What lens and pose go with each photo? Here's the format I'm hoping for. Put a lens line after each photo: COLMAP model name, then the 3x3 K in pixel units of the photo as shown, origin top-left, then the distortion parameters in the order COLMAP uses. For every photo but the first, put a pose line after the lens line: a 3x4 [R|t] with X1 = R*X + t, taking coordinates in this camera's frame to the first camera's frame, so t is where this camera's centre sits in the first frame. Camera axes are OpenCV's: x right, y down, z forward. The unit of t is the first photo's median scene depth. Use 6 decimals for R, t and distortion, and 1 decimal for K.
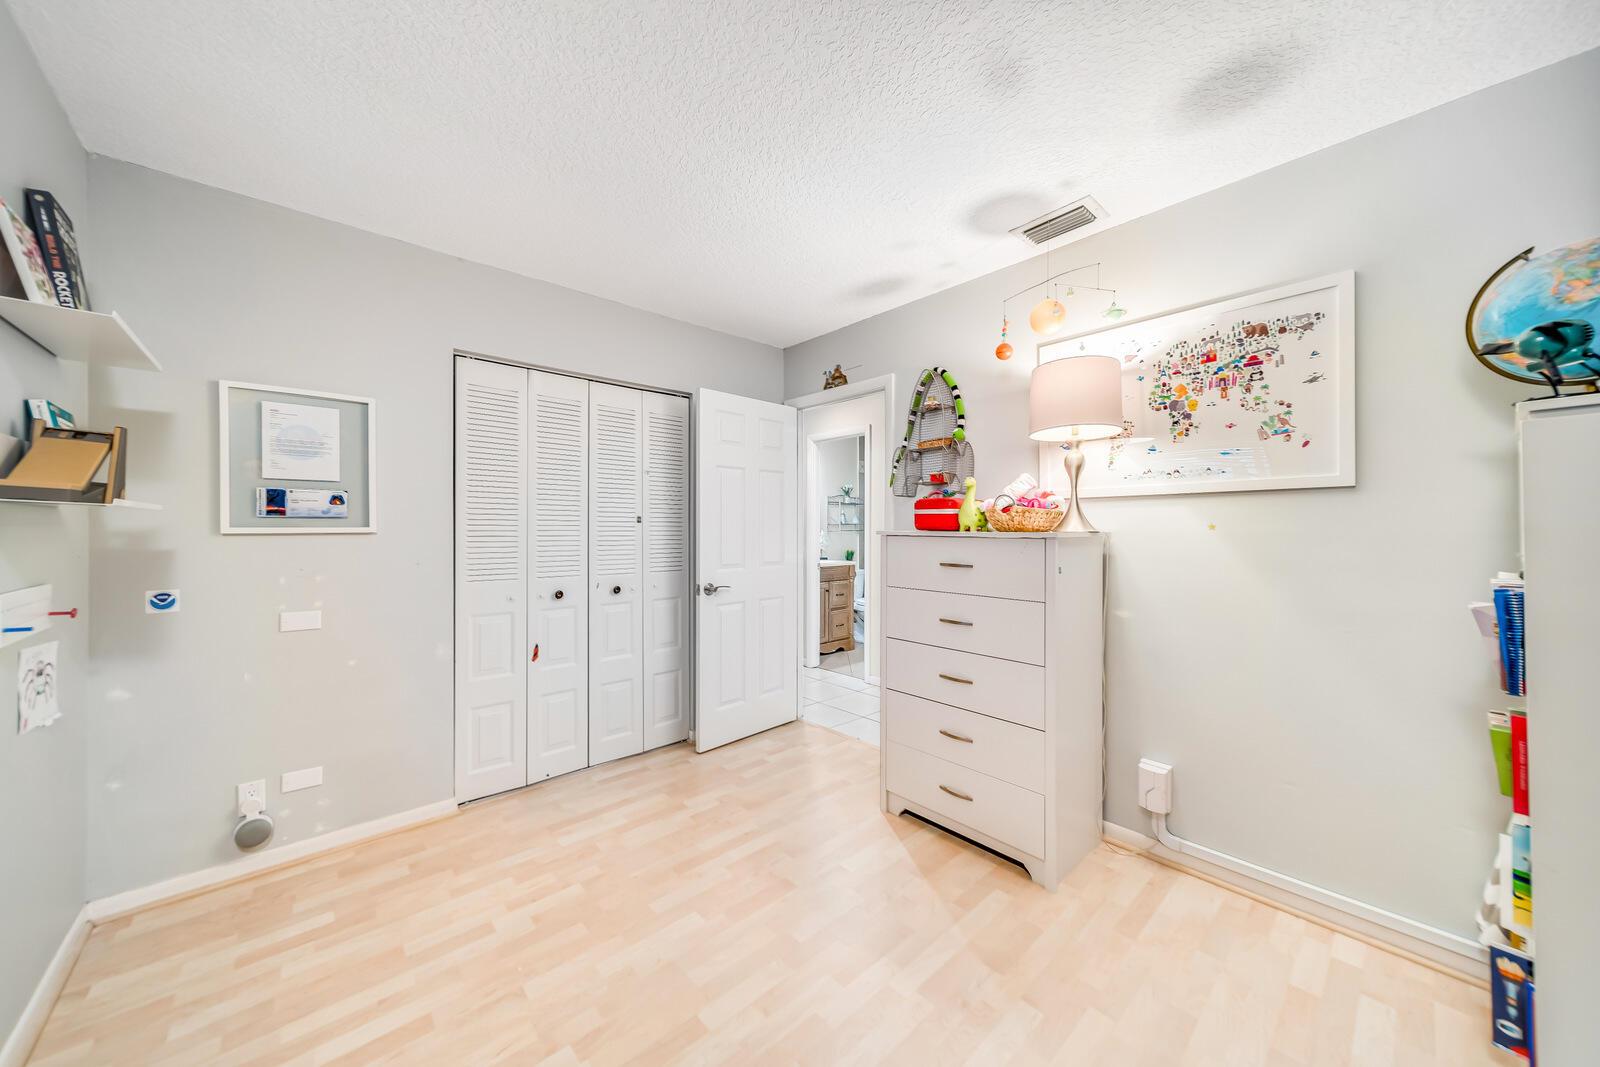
lens RADIAL K [[561.7, 0, 805.1], [0, 561.7, 529.4], [0, 0, 1]] dist [-0.001082, -0.001118]
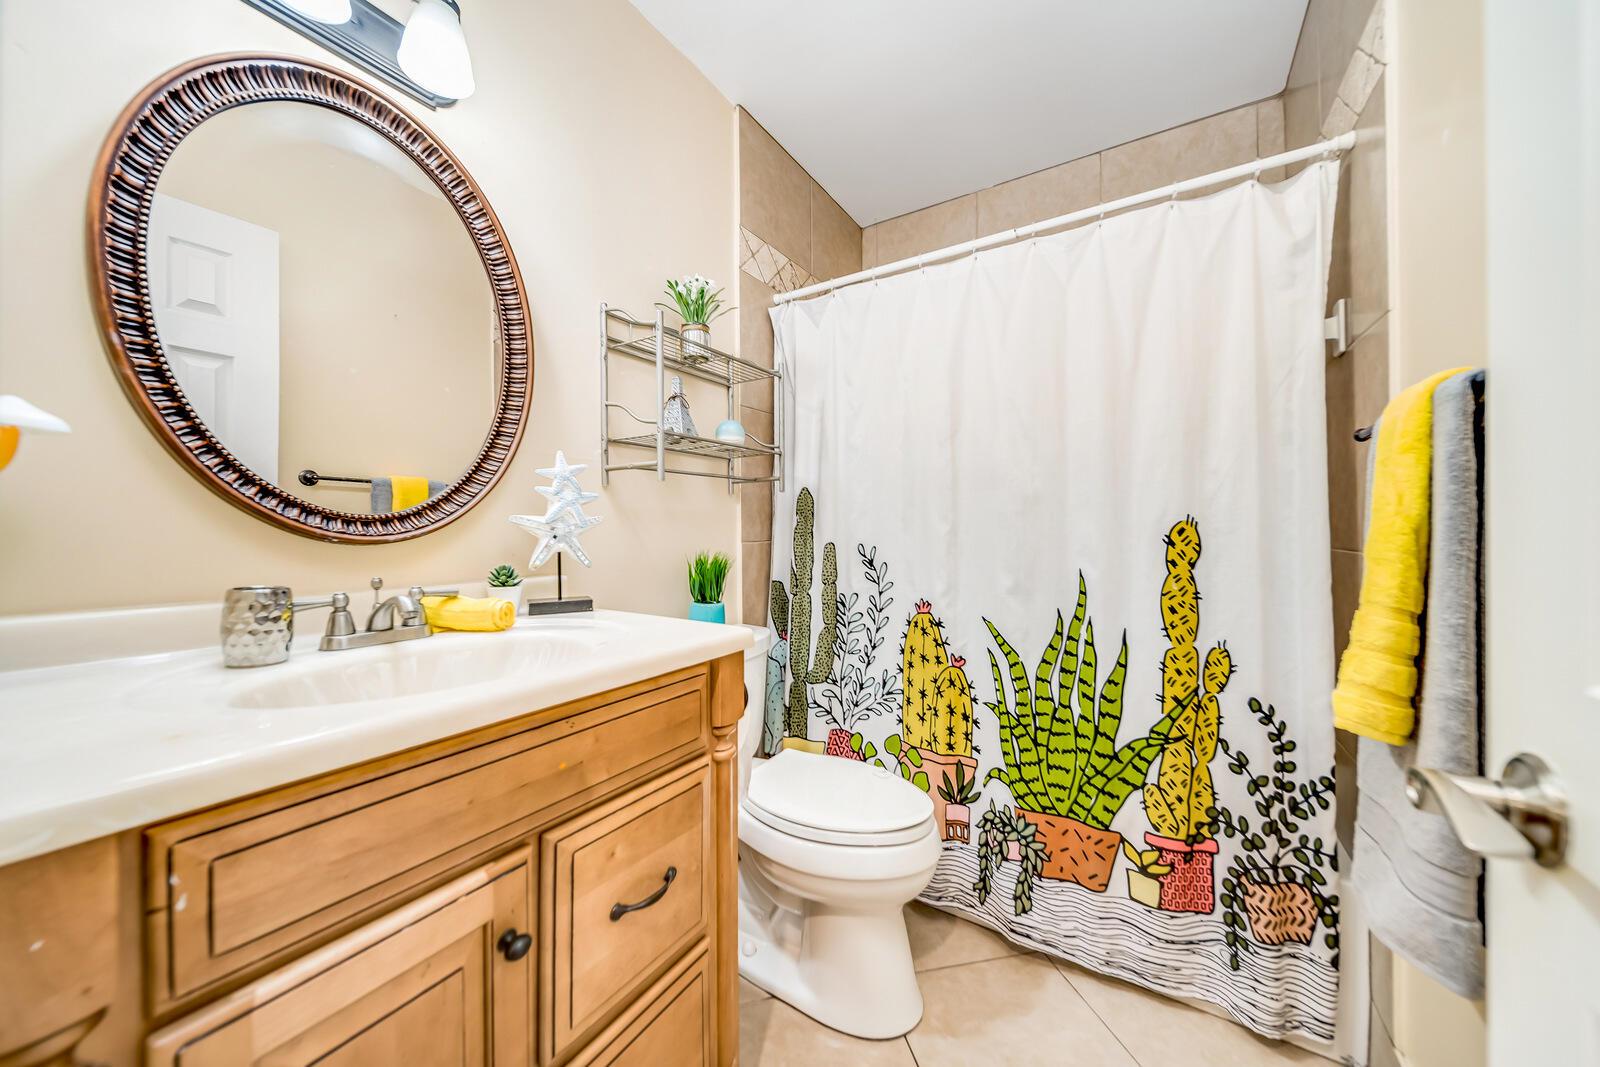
lens RADIAL K [[561.7, 0, 797.9], [0, 561.7, 534.0], [0, 0, 1]] dist [-0.001082, -0.001118]
pose [[0.964482, -0.001479, 0.264146, 0.055542], [0.000602, 0.999994, 0.003404, 0.026991], [-0.264149, -0.003125, 0.964477, 0.772194]]
